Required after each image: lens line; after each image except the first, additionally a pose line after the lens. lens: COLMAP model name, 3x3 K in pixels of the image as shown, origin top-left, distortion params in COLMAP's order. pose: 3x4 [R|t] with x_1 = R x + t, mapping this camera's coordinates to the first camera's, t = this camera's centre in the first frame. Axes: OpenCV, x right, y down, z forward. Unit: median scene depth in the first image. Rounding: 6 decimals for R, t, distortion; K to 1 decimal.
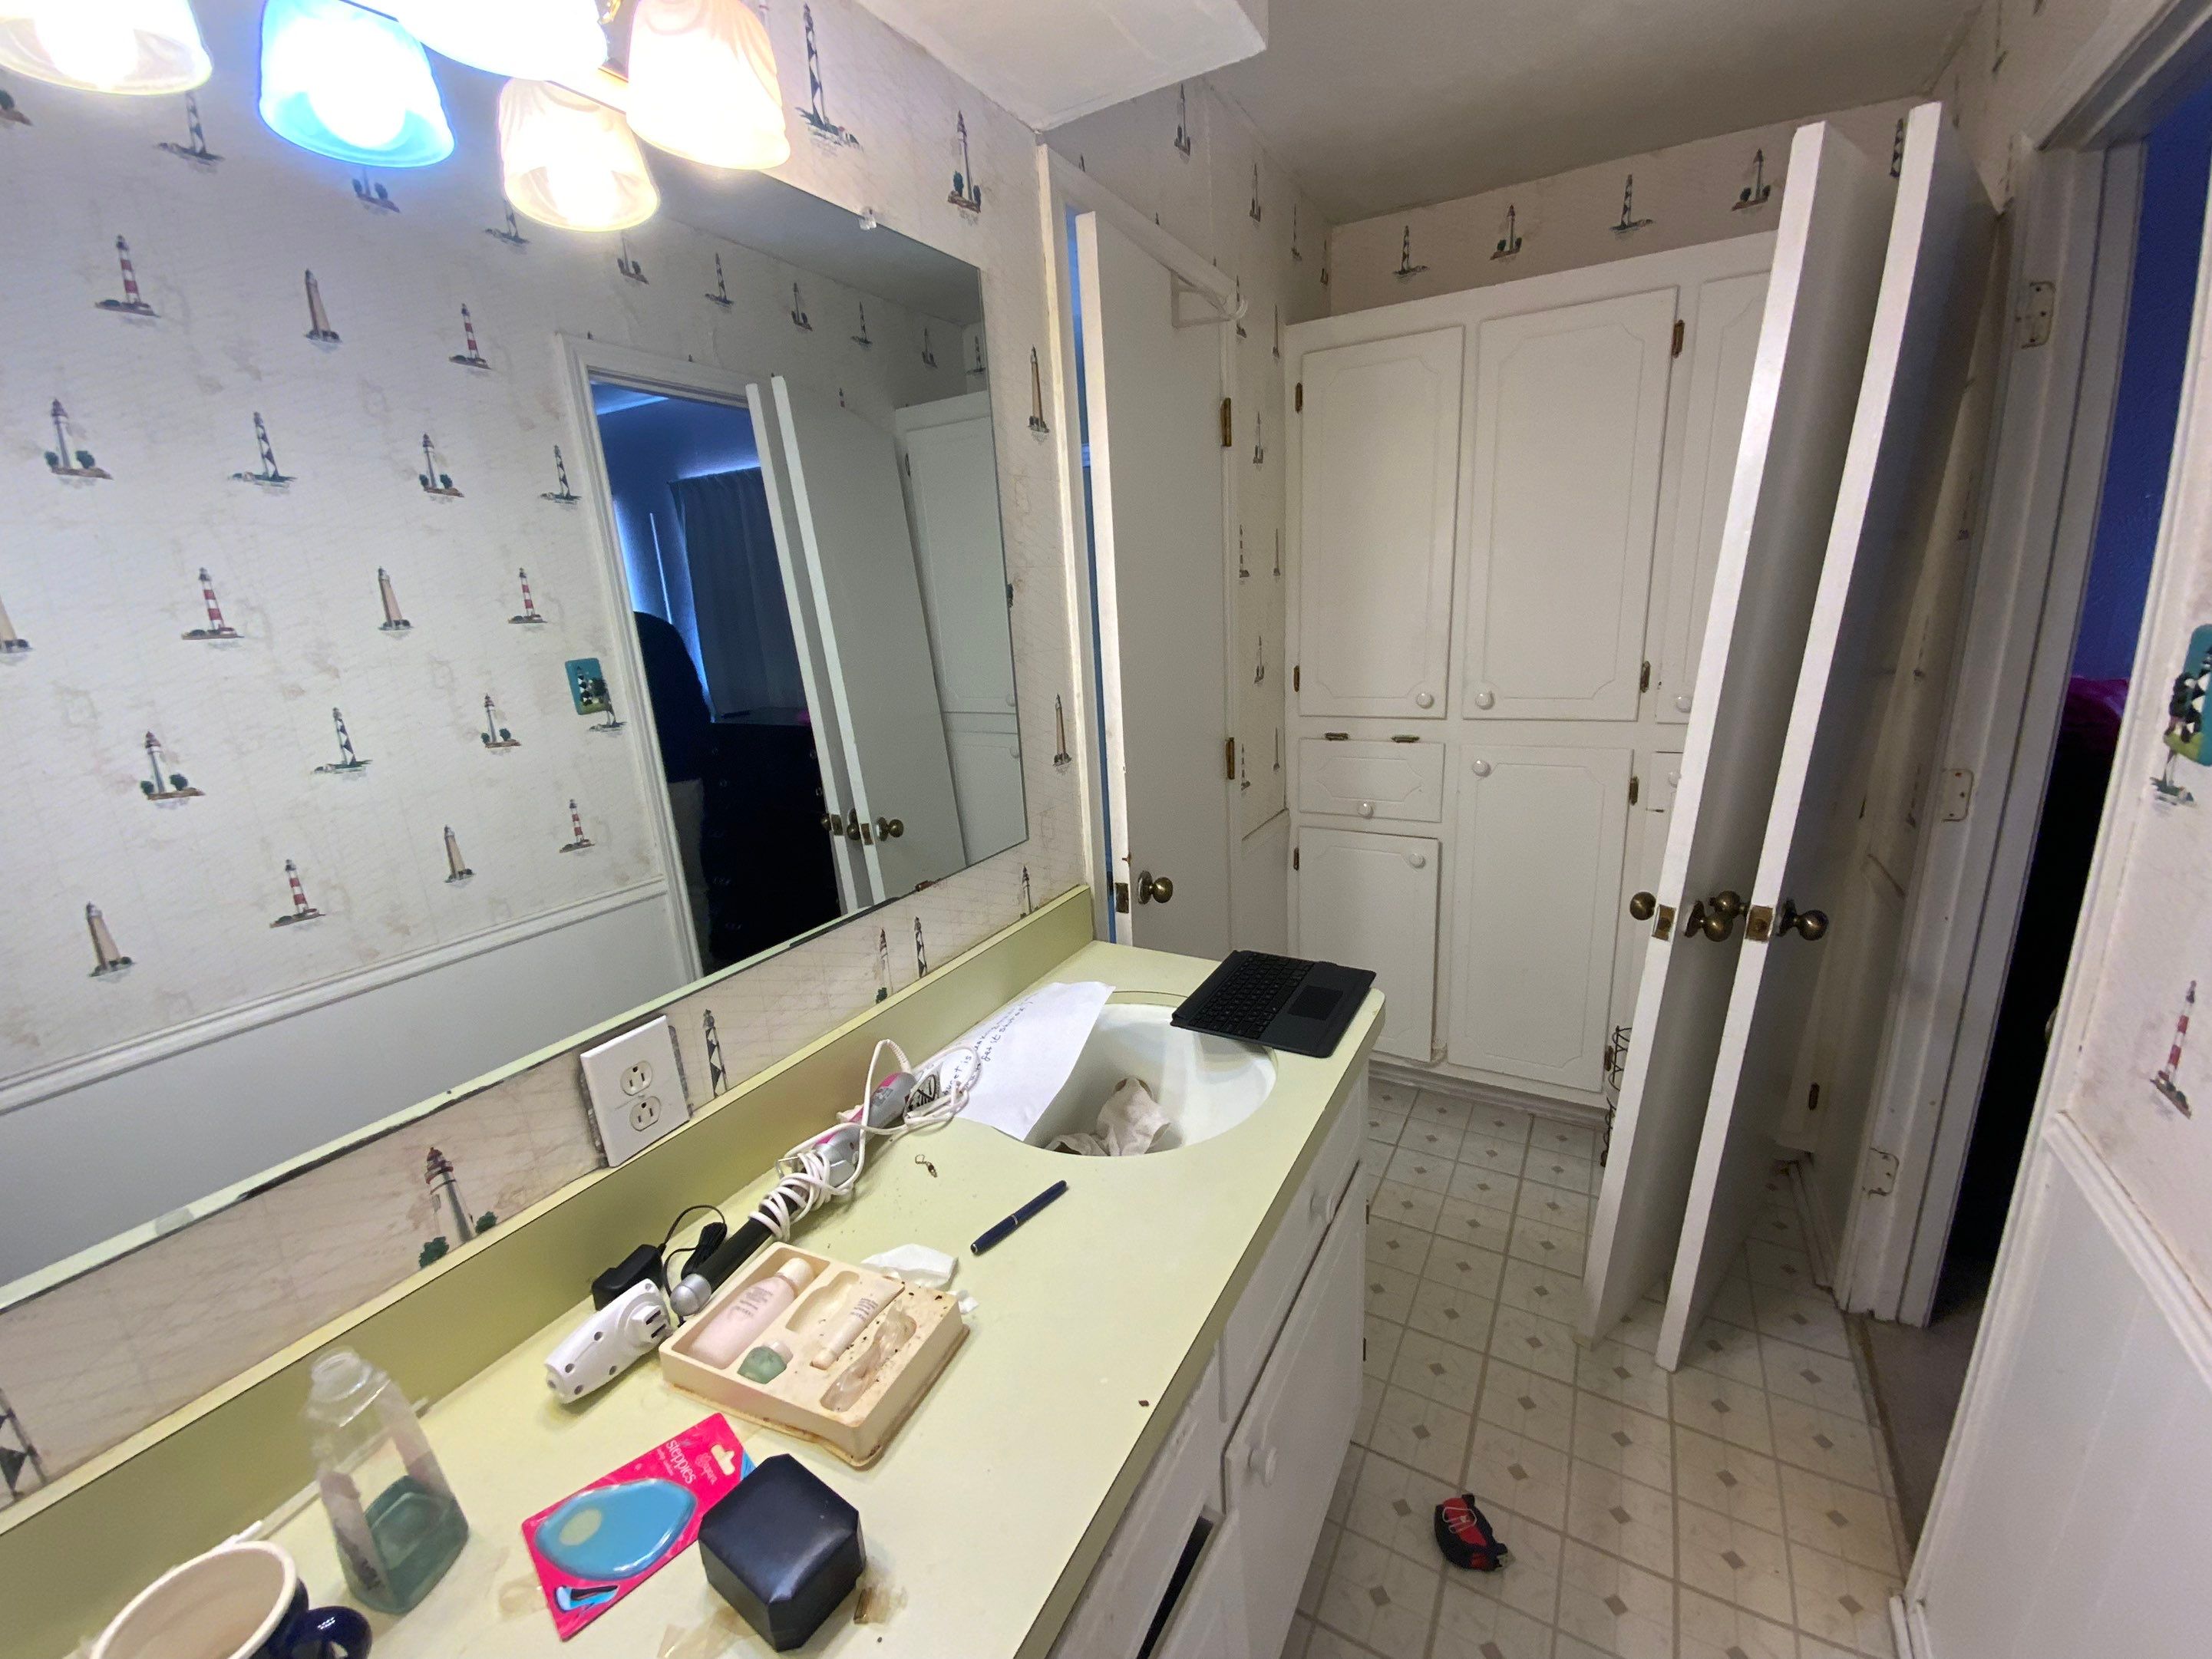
lens RADIAL K [[875.7, 0, 1104.7], [0, 875.7, 828.3], [0, 0, 1]] dist [0.000089, -0.000134]
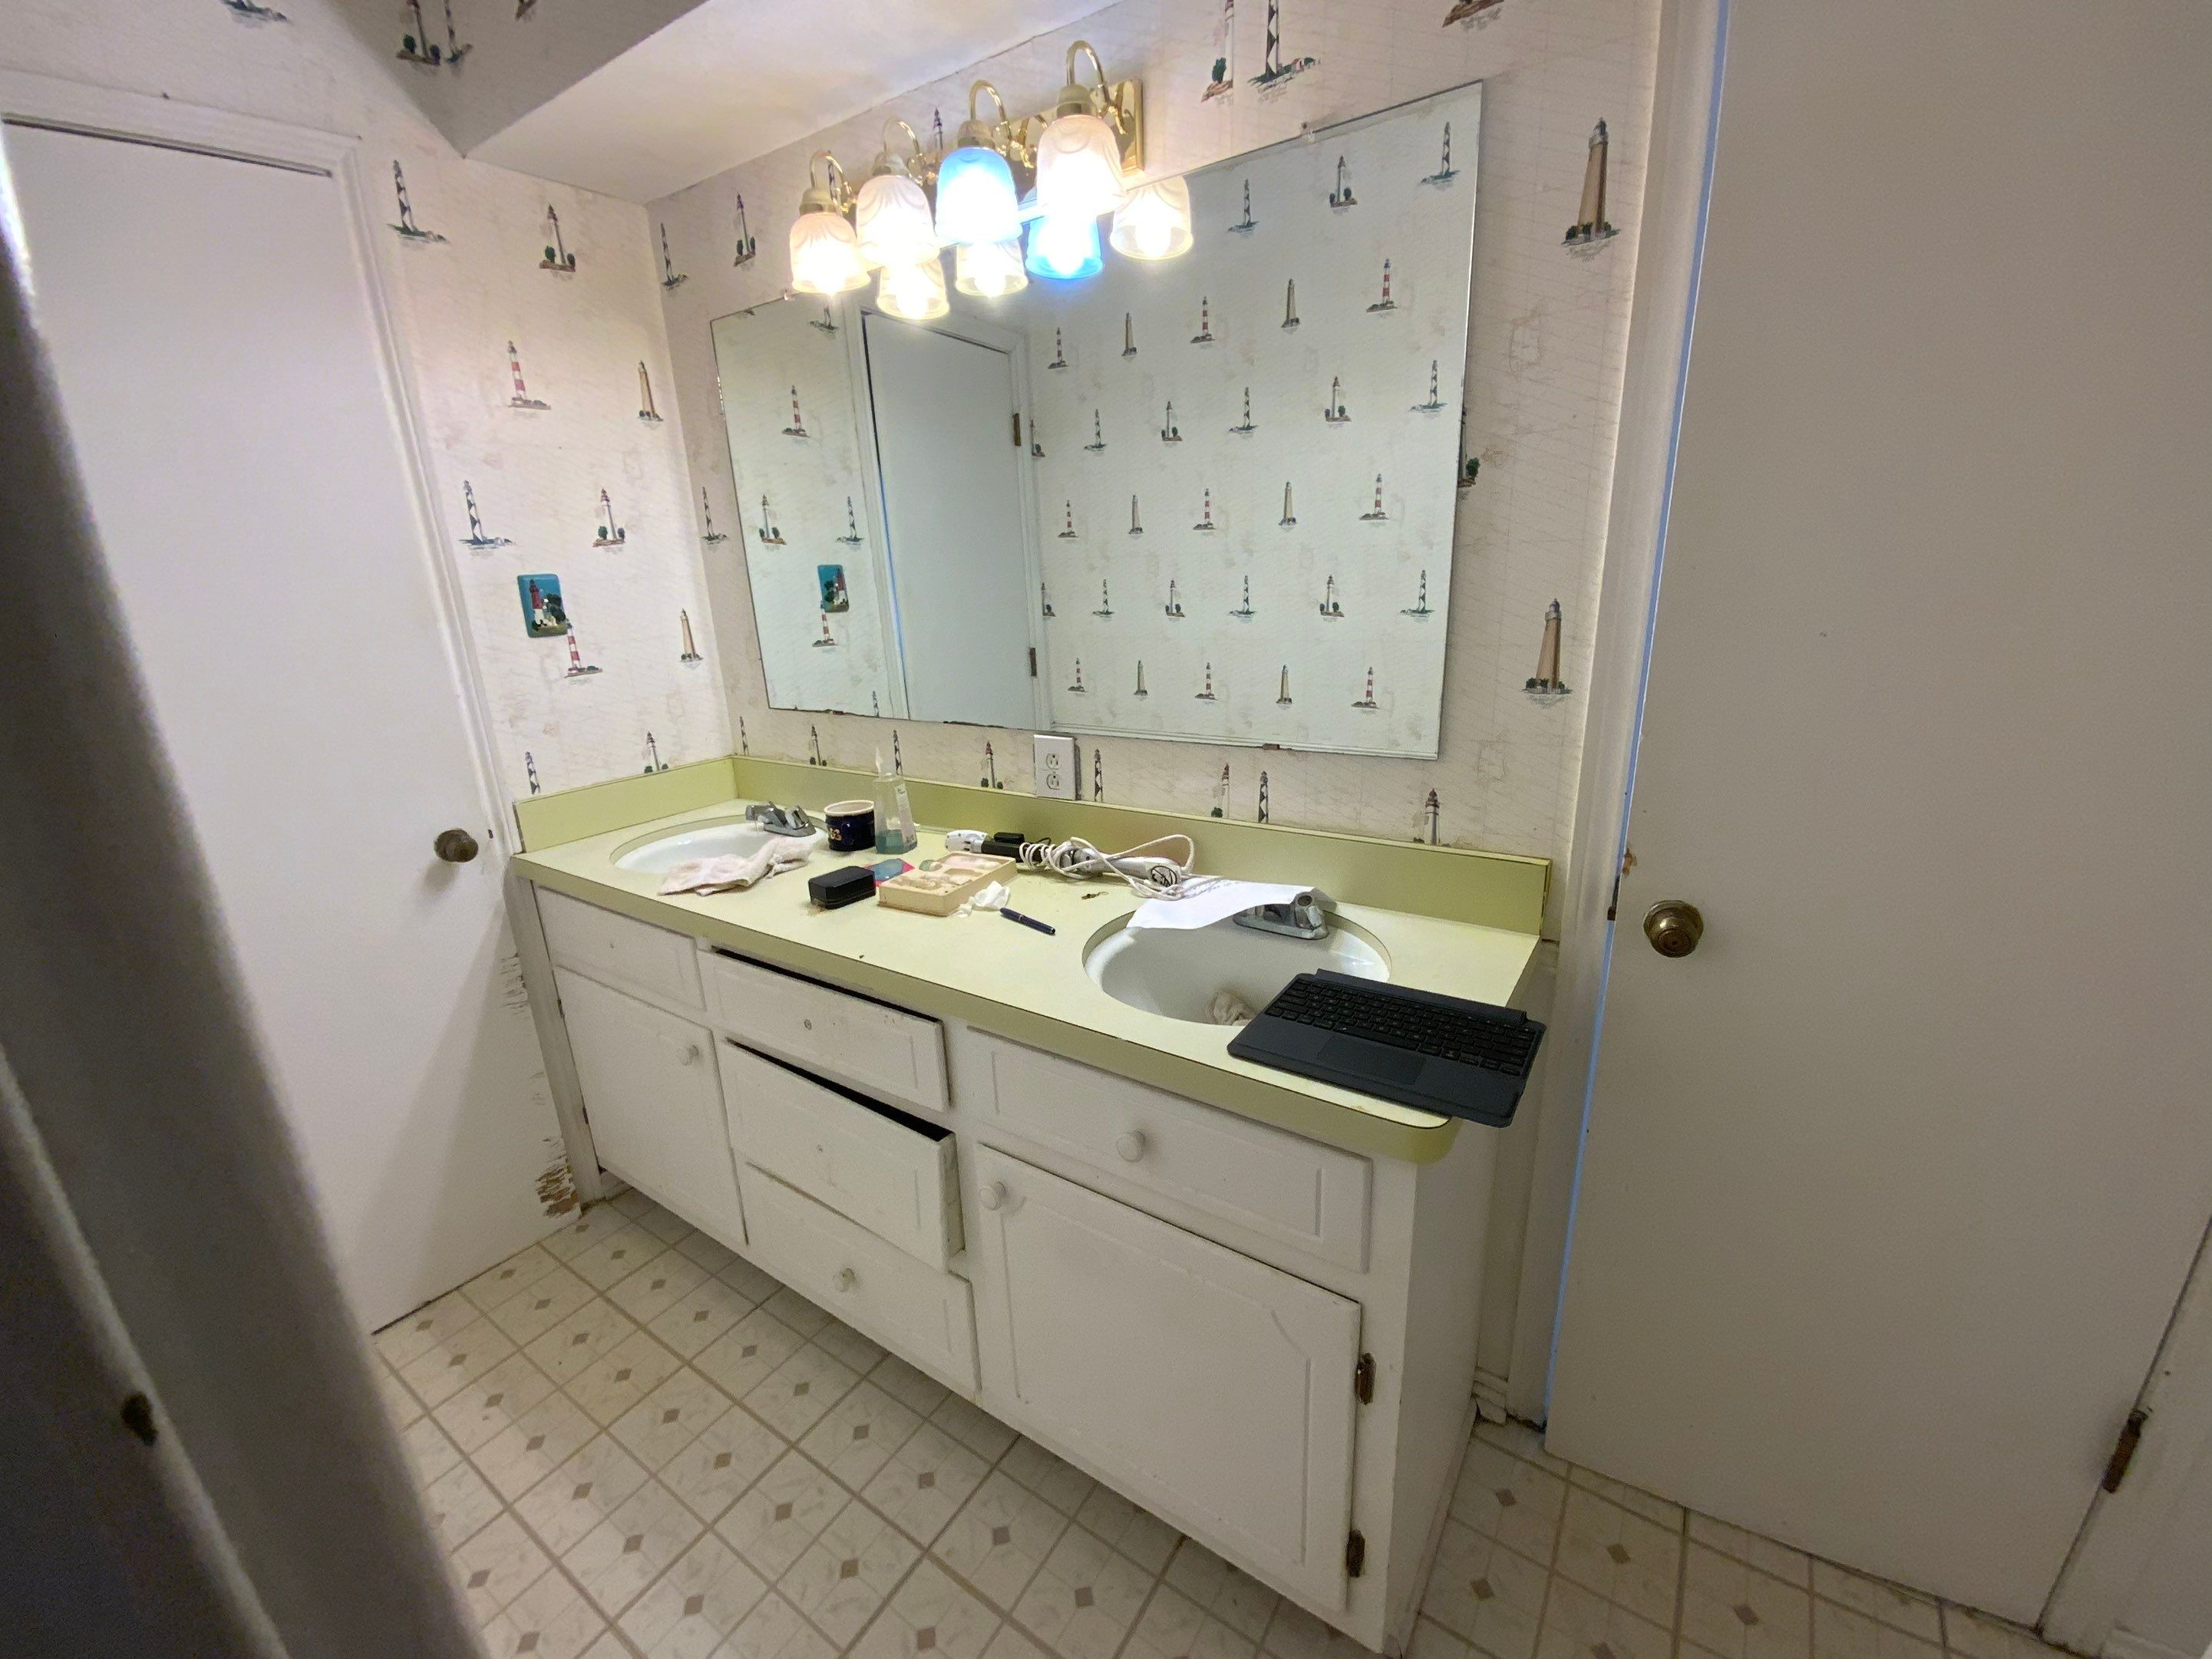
lens RADIAL K [[875.7, 0, 1097.1], [0, 875.7, 835.0], [0, 0, 1]] dist [0.000089, -0.000134]
pose [[-0.081279, 0.339640, -0.937037, 0.928345], [-0.207567, 0.913766, 0.349210, -0.182284], [0.974838, 0.222881, -0.003772, 0.802450]]
